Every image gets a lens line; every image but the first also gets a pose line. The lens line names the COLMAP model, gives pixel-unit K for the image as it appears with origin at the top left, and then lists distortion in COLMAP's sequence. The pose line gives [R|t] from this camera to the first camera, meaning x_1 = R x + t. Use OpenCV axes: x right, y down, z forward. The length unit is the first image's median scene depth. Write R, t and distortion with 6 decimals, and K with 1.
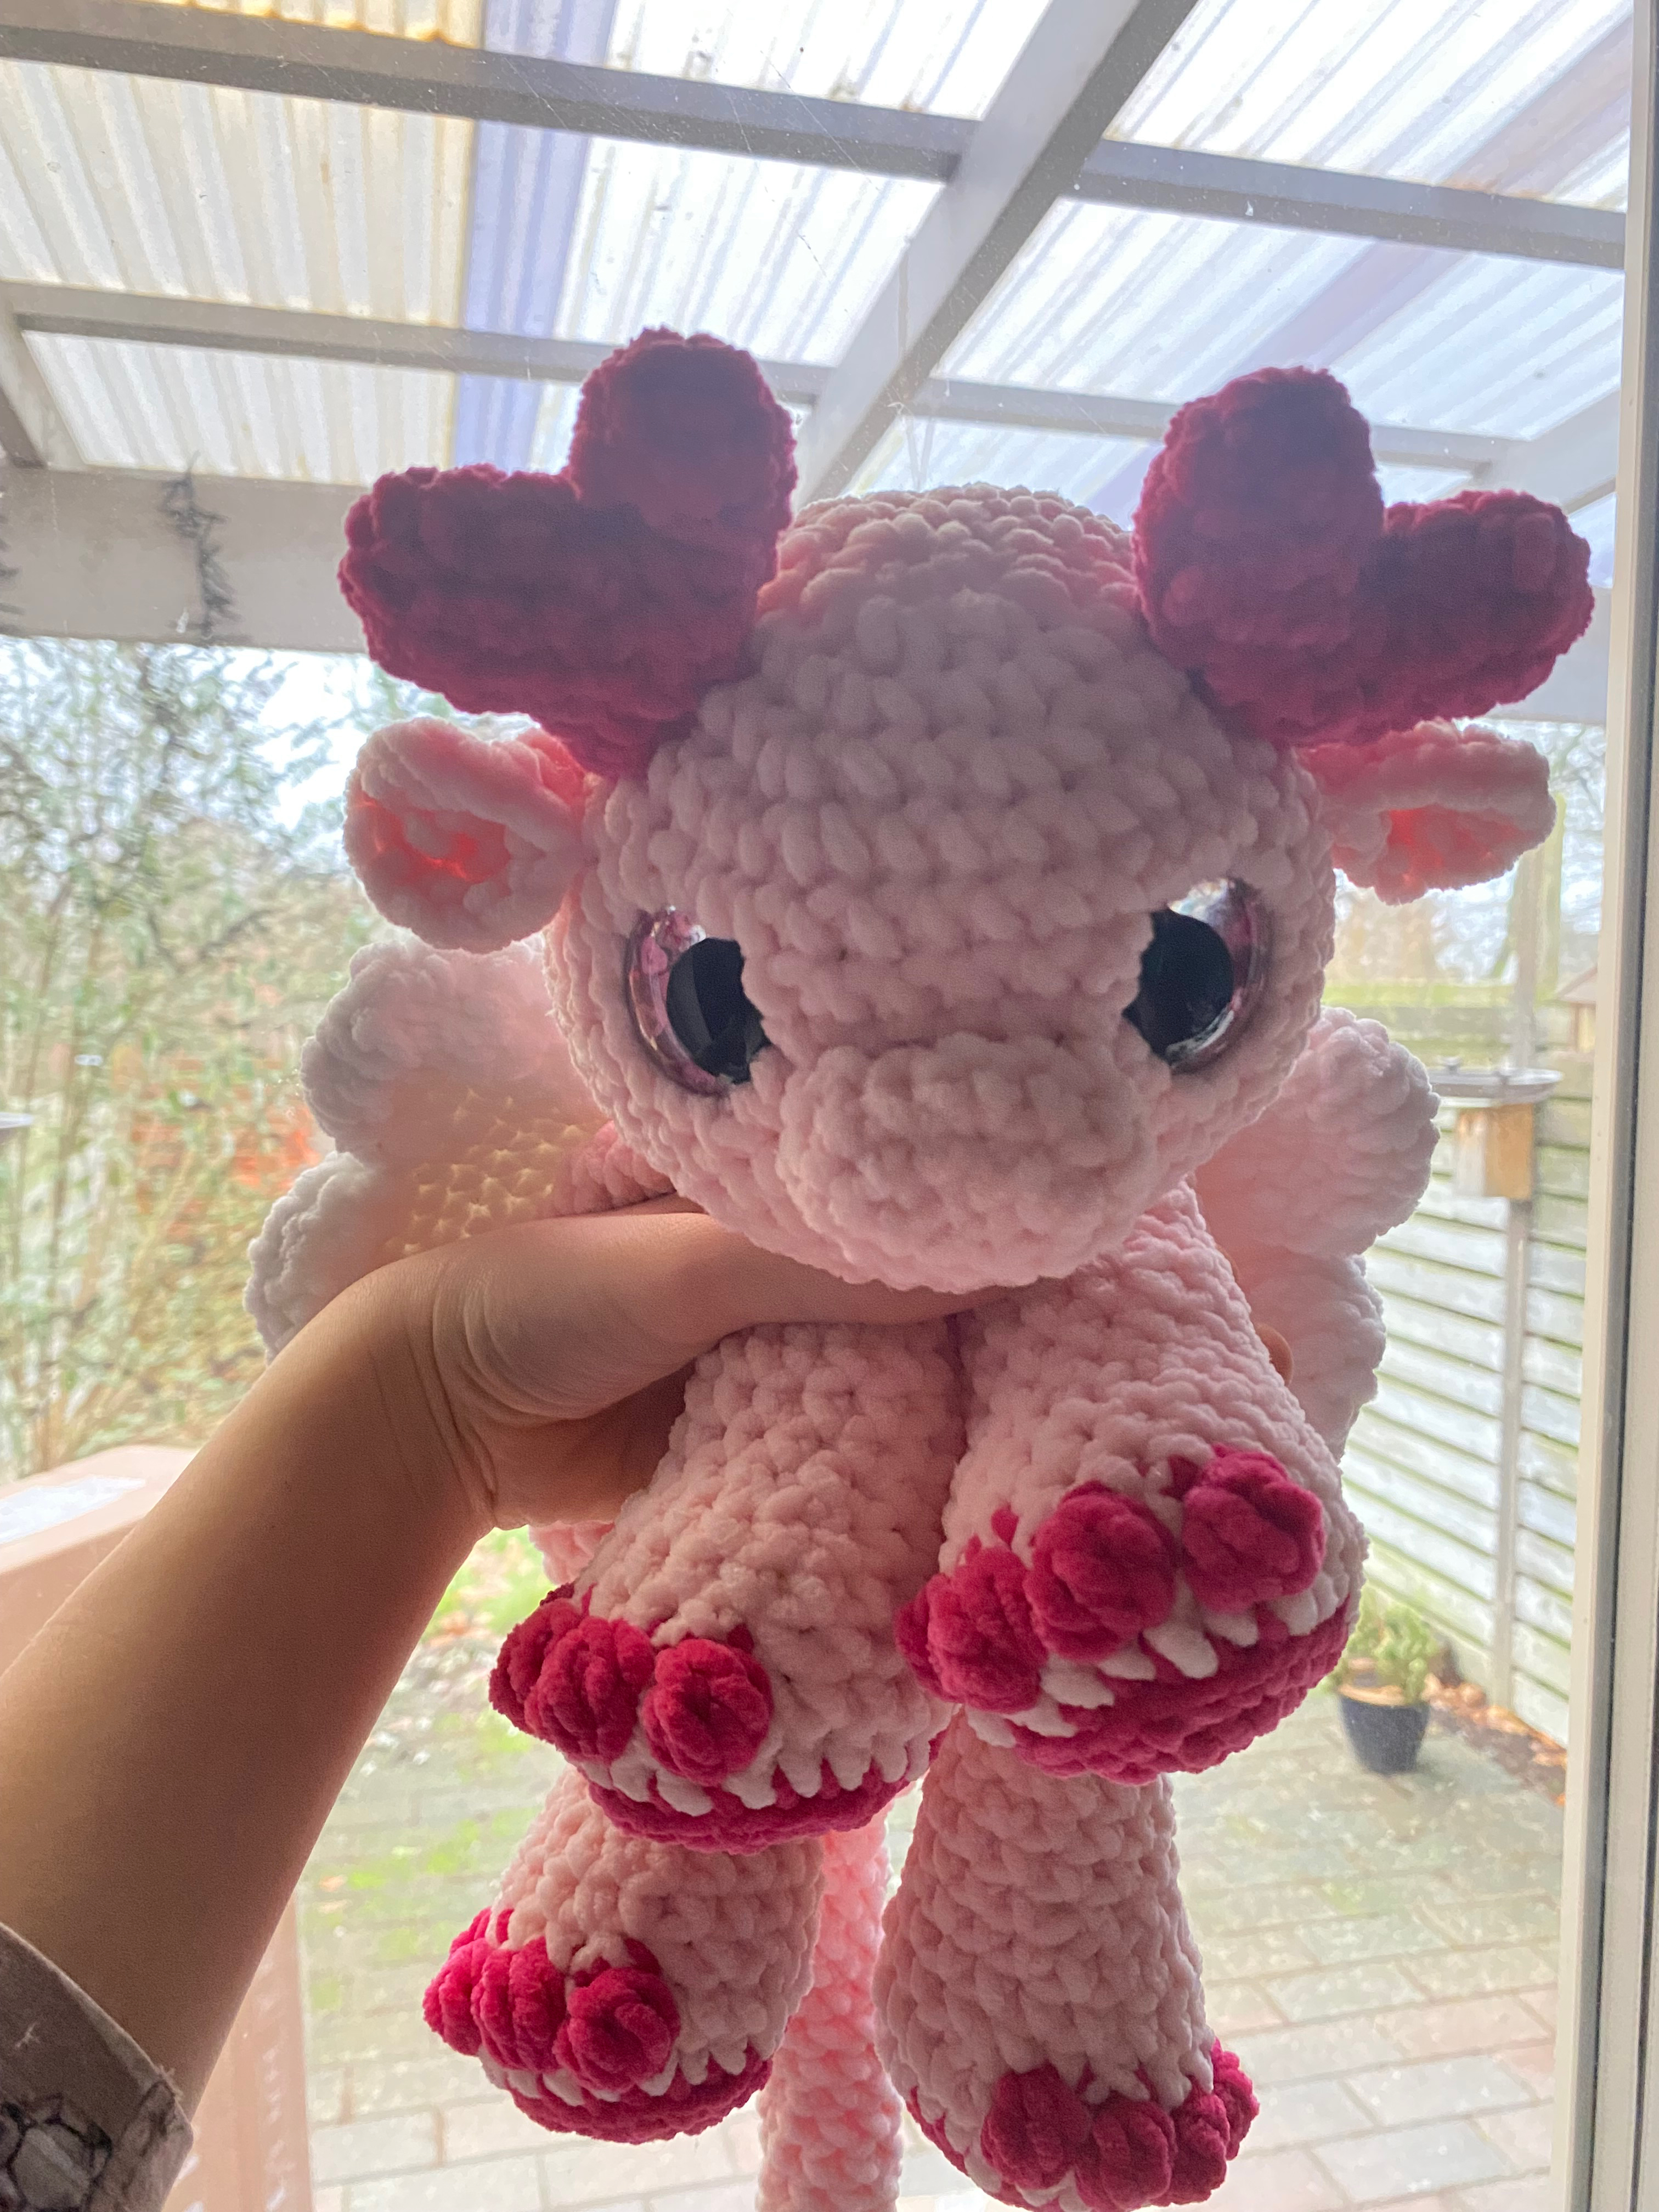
lens RADIAL K [[1791.3, 0, 829.5], [0, 1791.3, 1106.0], [0, 0, 1]] dist [-0.011115, 0.006701]
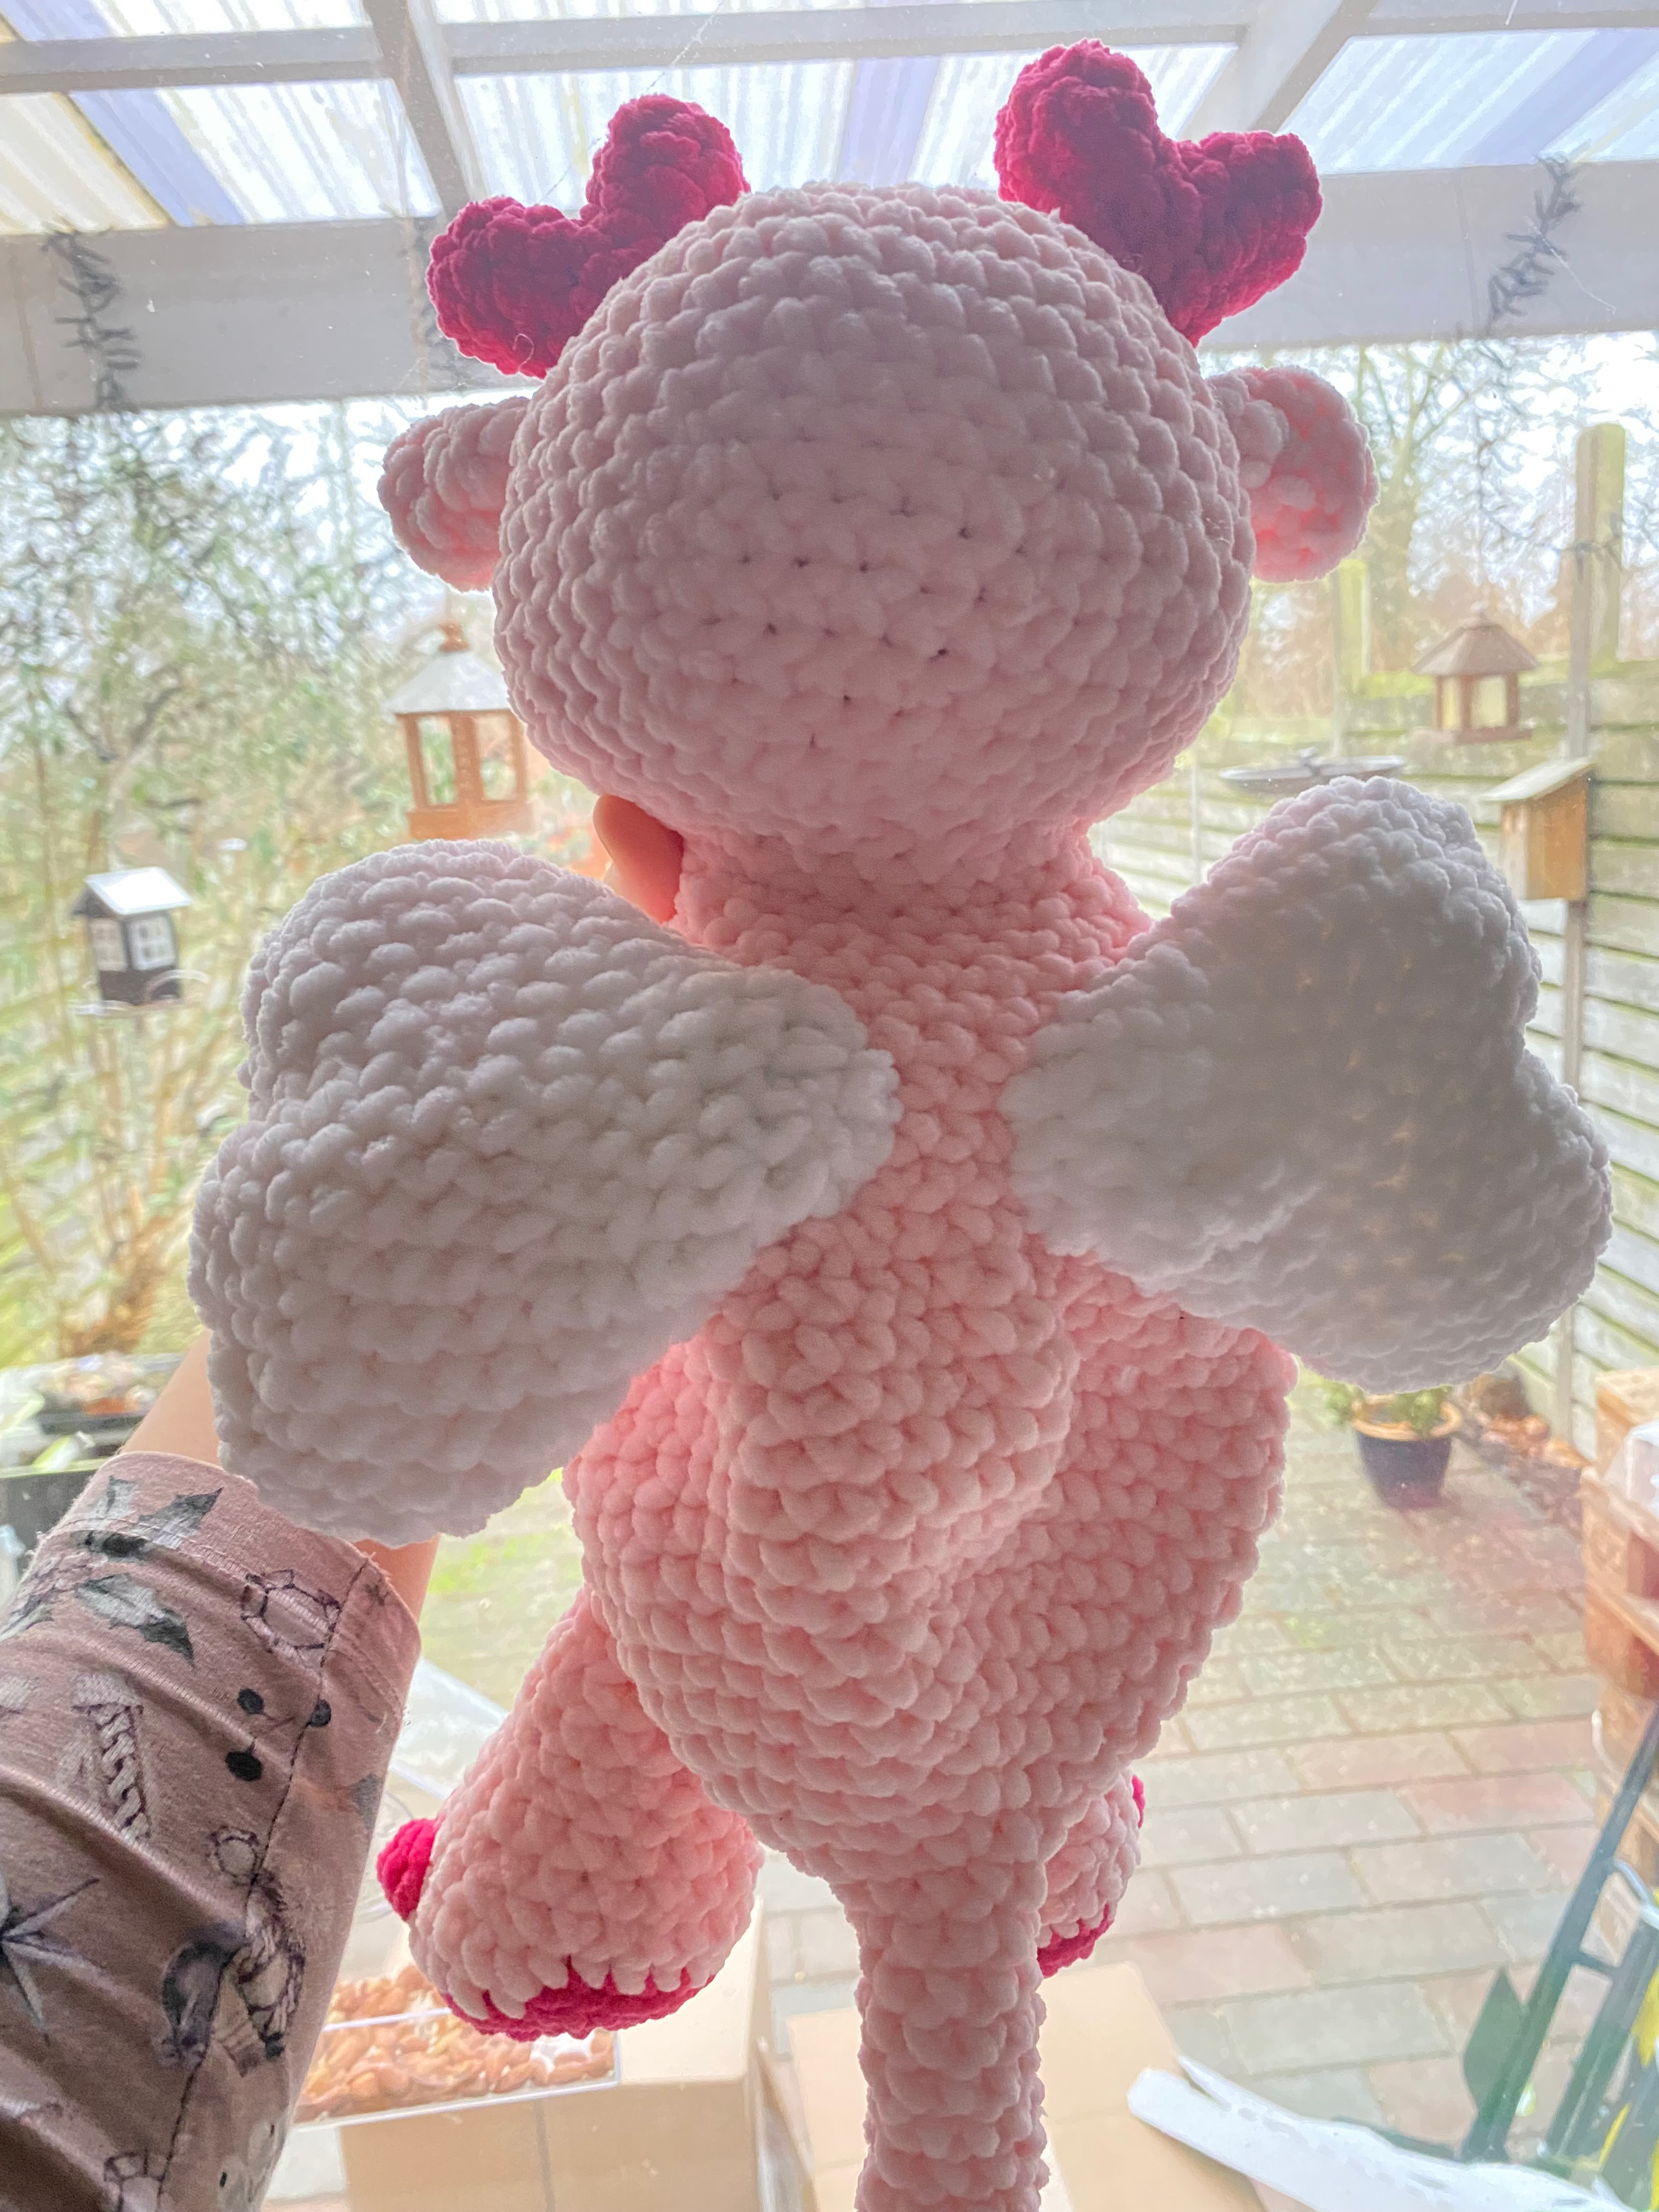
lens RADIAL K [[1792.5, 0, 825.8], [0, 1792.5, 1124.2], [0, 0, 1]] dist [-0.010889, 0.002806]
pose [[0.982040, -0.034275, -0.185532, 0.227310], [0.062346, 0.987072, 0.147654, 0.008513], [0.178072, -0.156569, 0.971482, 0.046795]]
